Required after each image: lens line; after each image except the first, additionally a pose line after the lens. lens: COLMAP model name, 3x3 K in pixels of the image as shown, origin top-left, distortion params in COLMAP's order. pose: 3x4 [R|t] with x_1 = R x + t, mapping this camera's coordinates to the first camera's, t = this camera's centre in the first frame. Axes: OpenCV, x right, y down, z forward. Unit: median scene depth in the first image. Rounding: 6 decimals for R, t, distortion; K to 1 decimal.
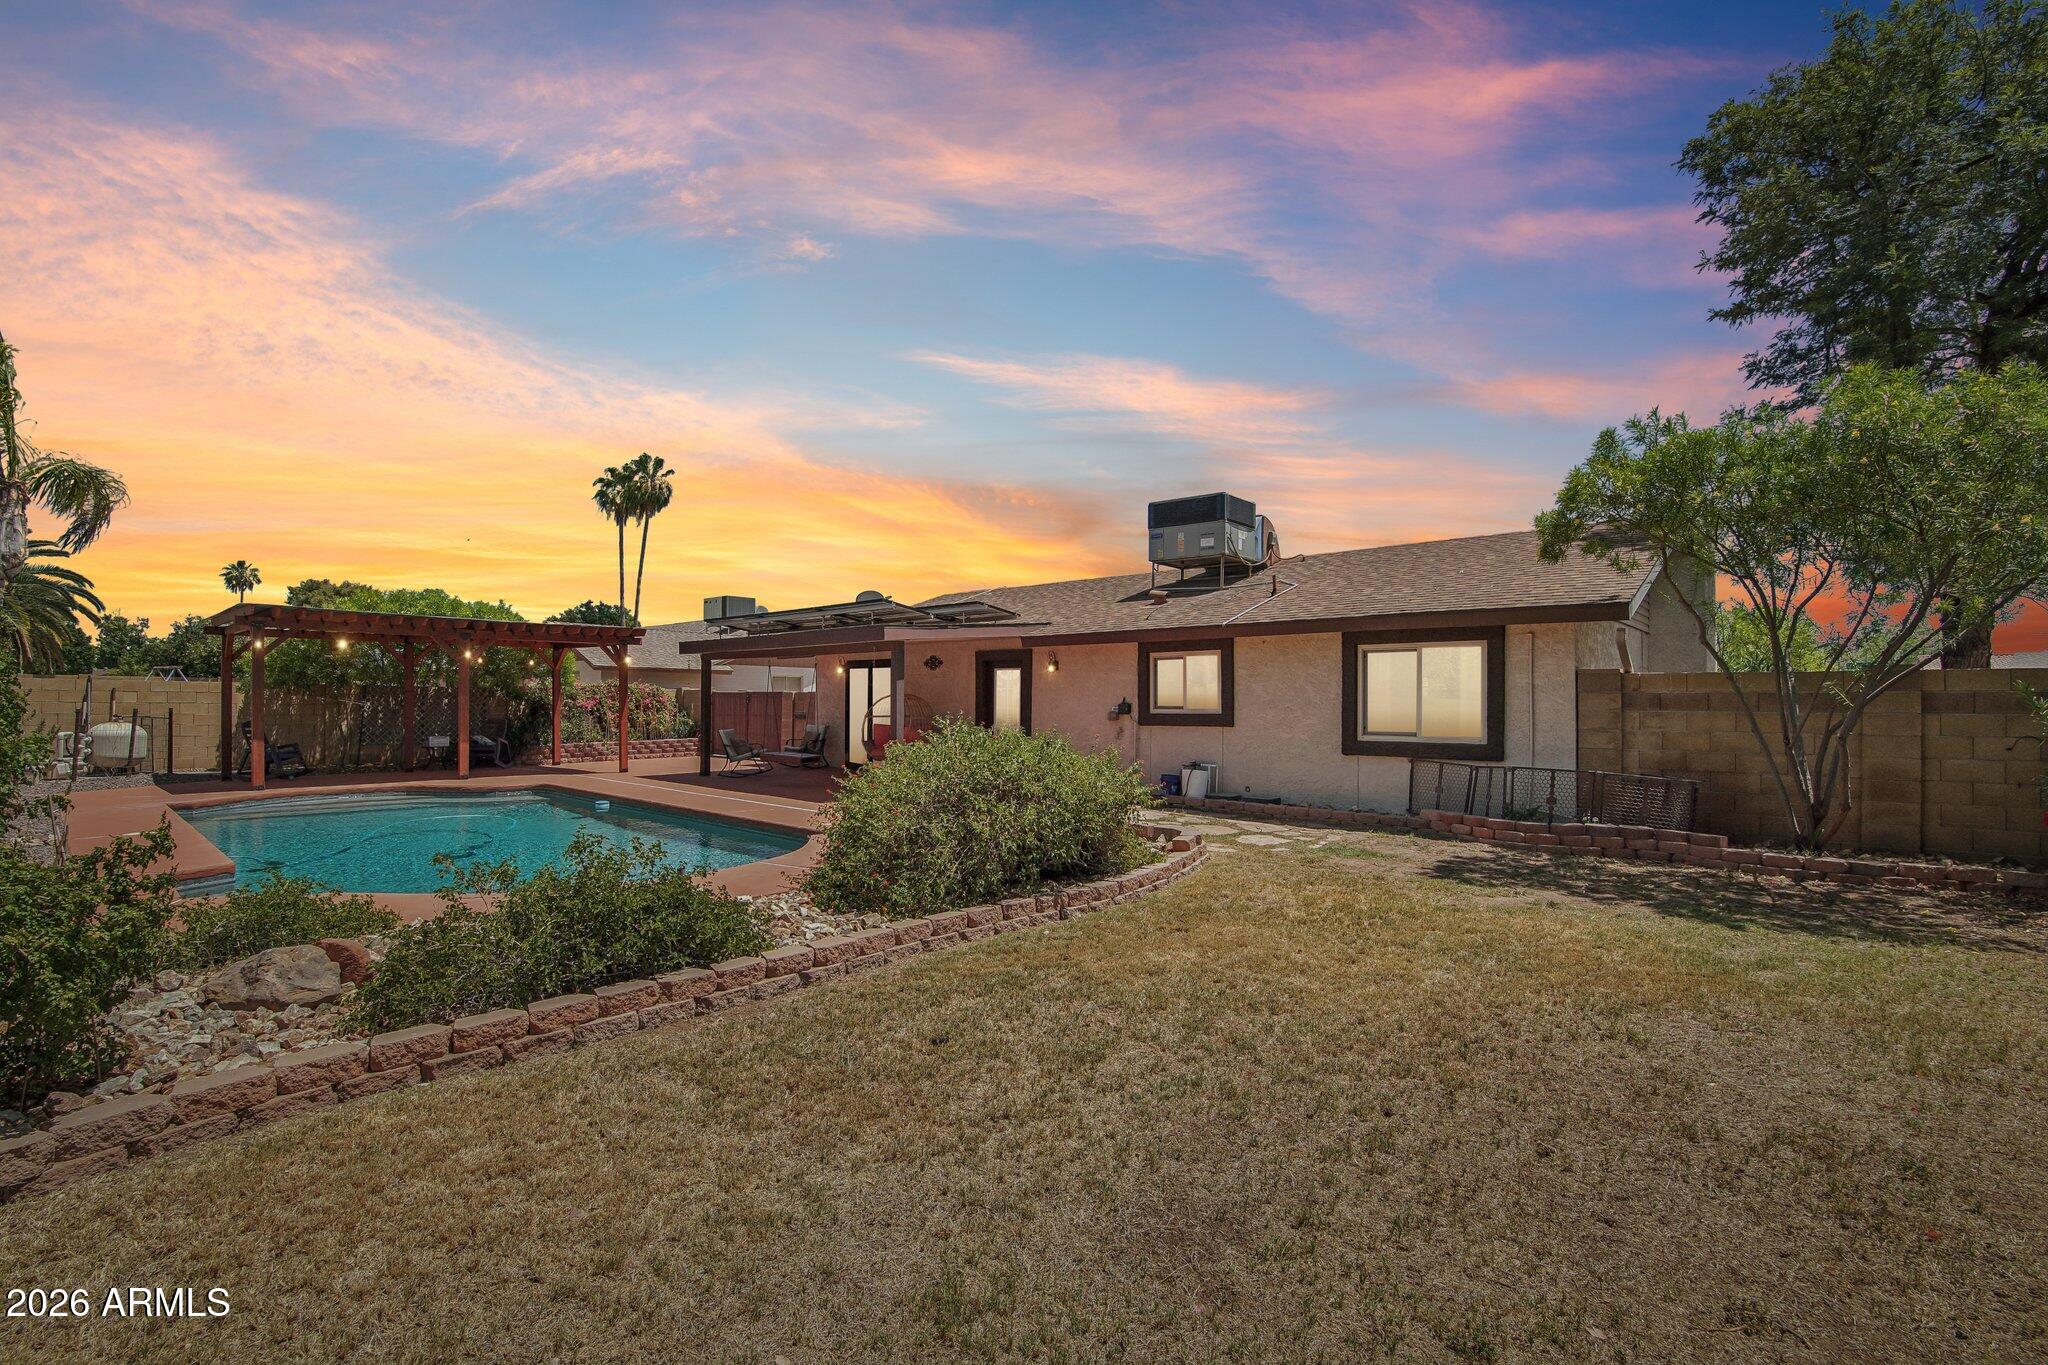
lens RADIAL K [[917.4, 0, 1016.4], [0, 917.4, 684.9], [0, 0, 1]] dist [-0.041574, 0.009578]
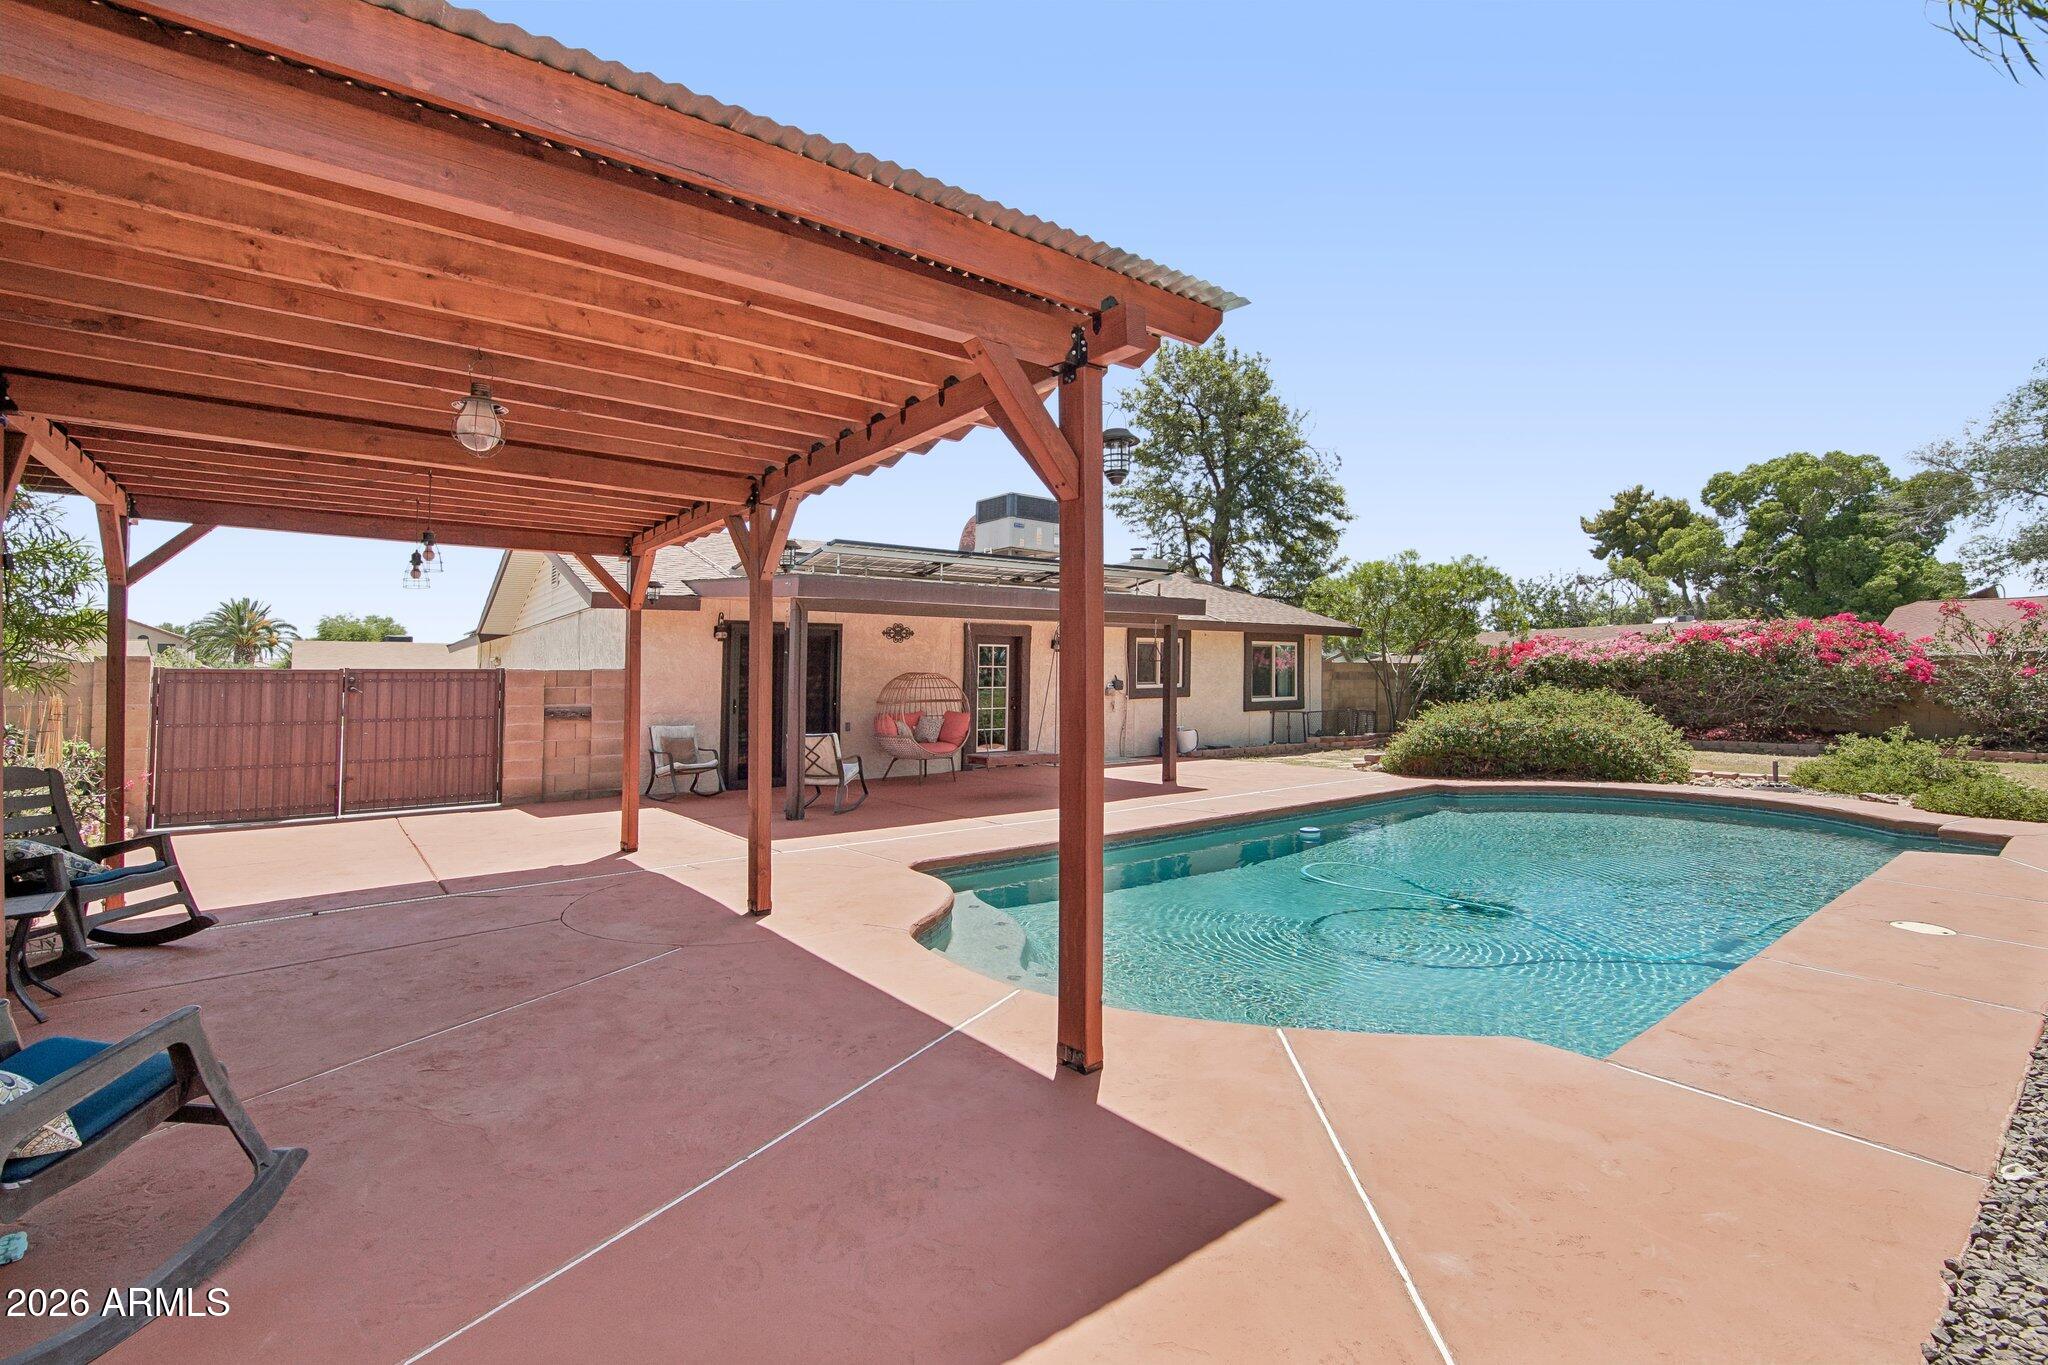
lens RADIAL K [[917.4, 0, 1016.4], [0, 917.4, 684.9], [0, 0, 1]] dist [-0.041574, 0.009578]
pose [[0.180216, -0.010034, 0.983576, -0.910642], [-0.002960, 0.999938, 0.010743, 0.012711], [-0.983623, -0.004848, 0.180175, 0.817992]]
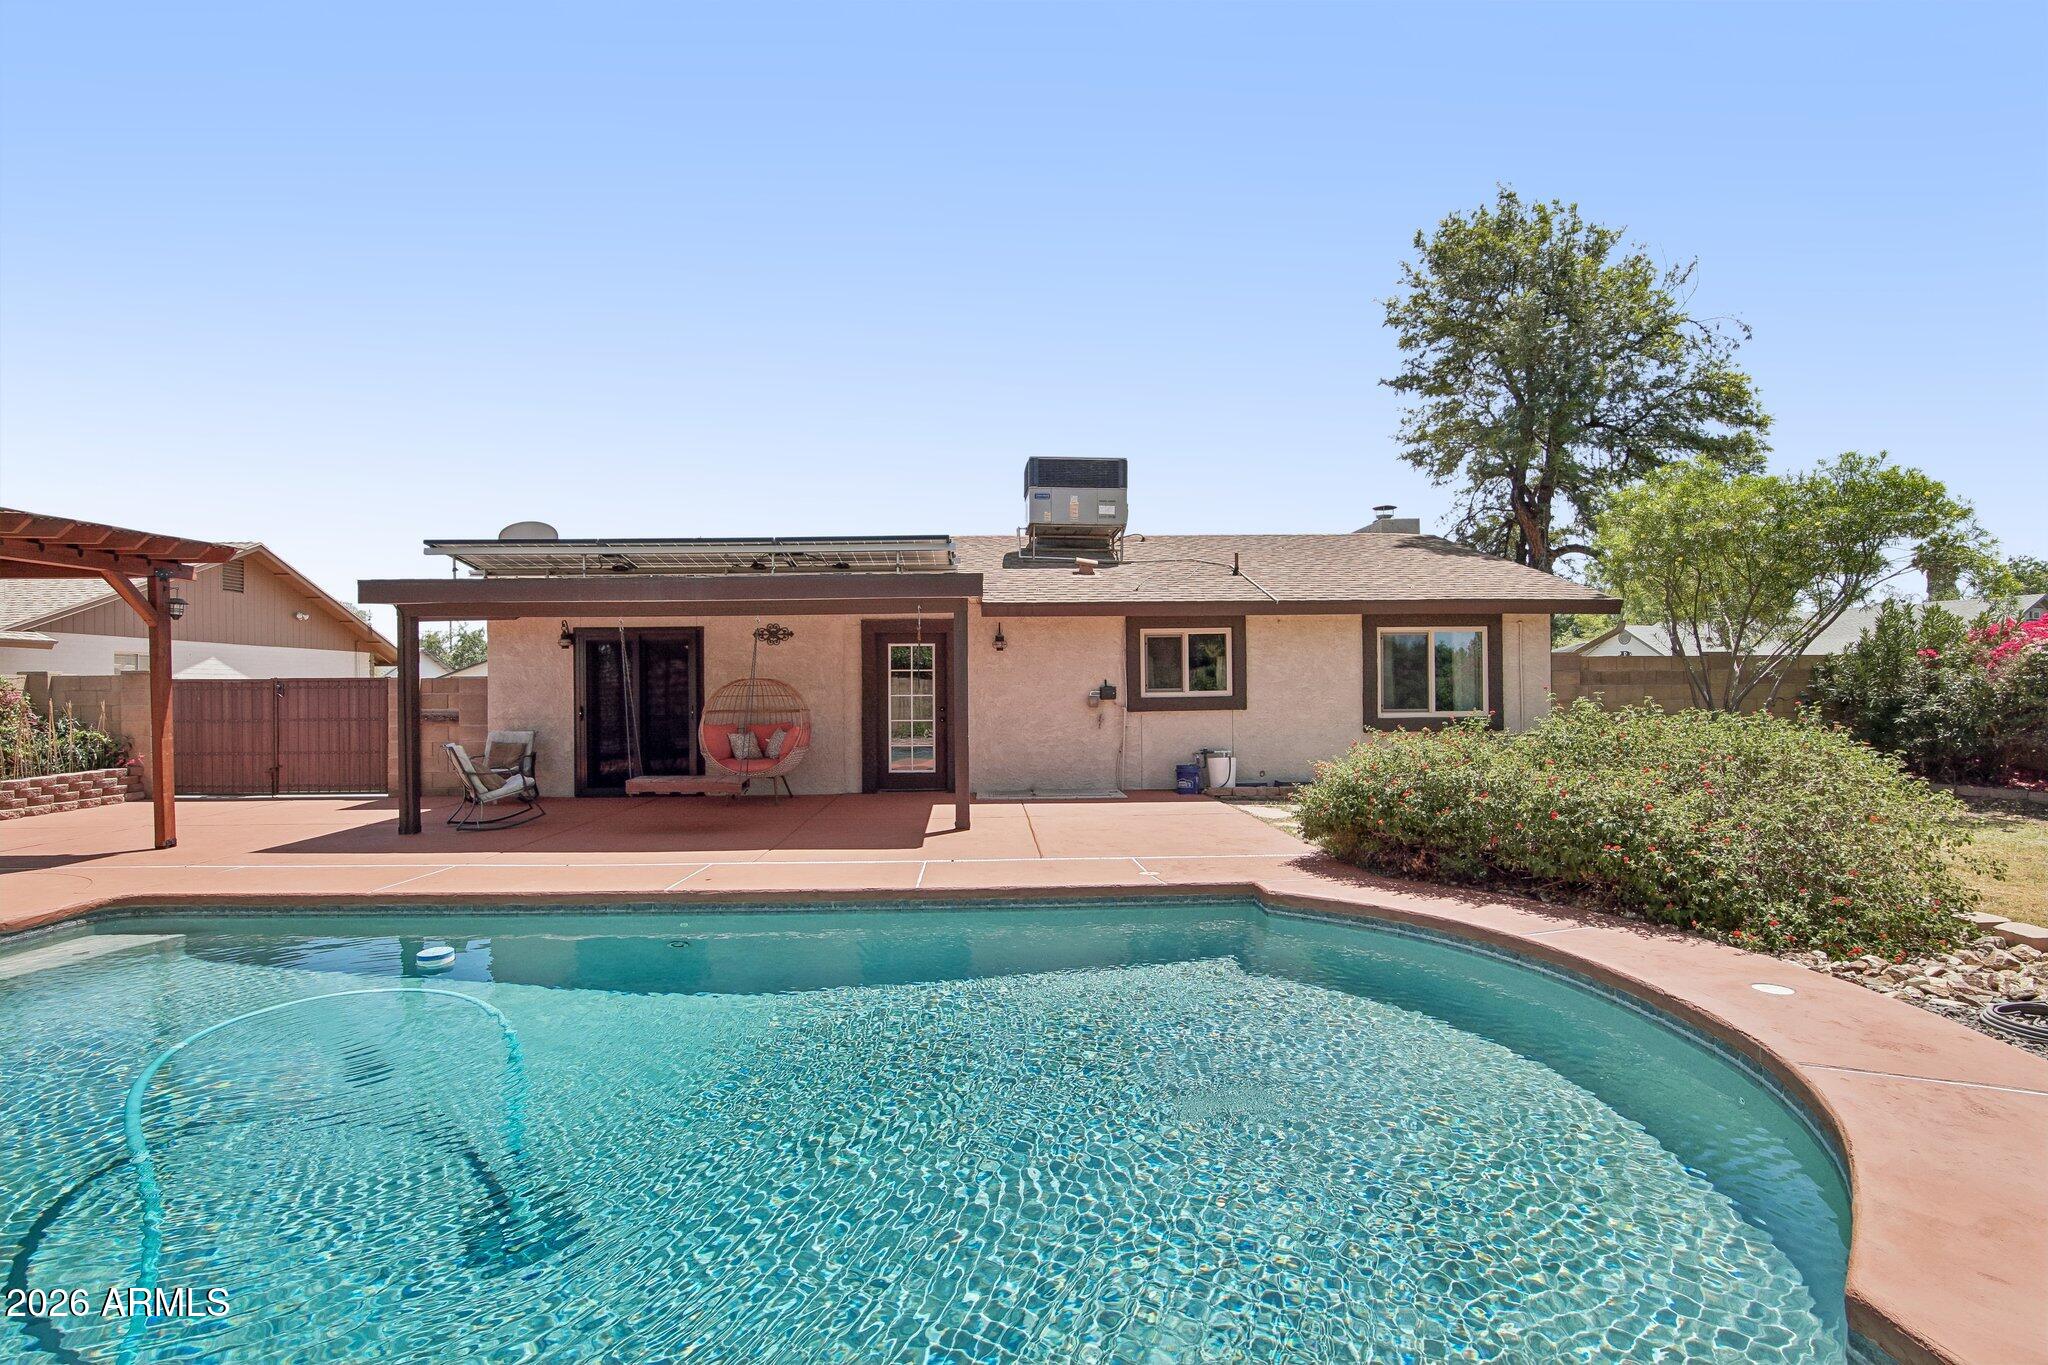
lens RADIAL K [[917.4, 0, 1016.4], [0, 917.4, 684.9], [0, 0, 1]] dist [-0.041574, 0.009578]
pose [[0.714898, -0.009942, 0.699158, -0.482794], [0.001374, 0.999917, 0.012814, 0.006486], [-0.699227, -0.008200, 0.714852, 0.397294]]
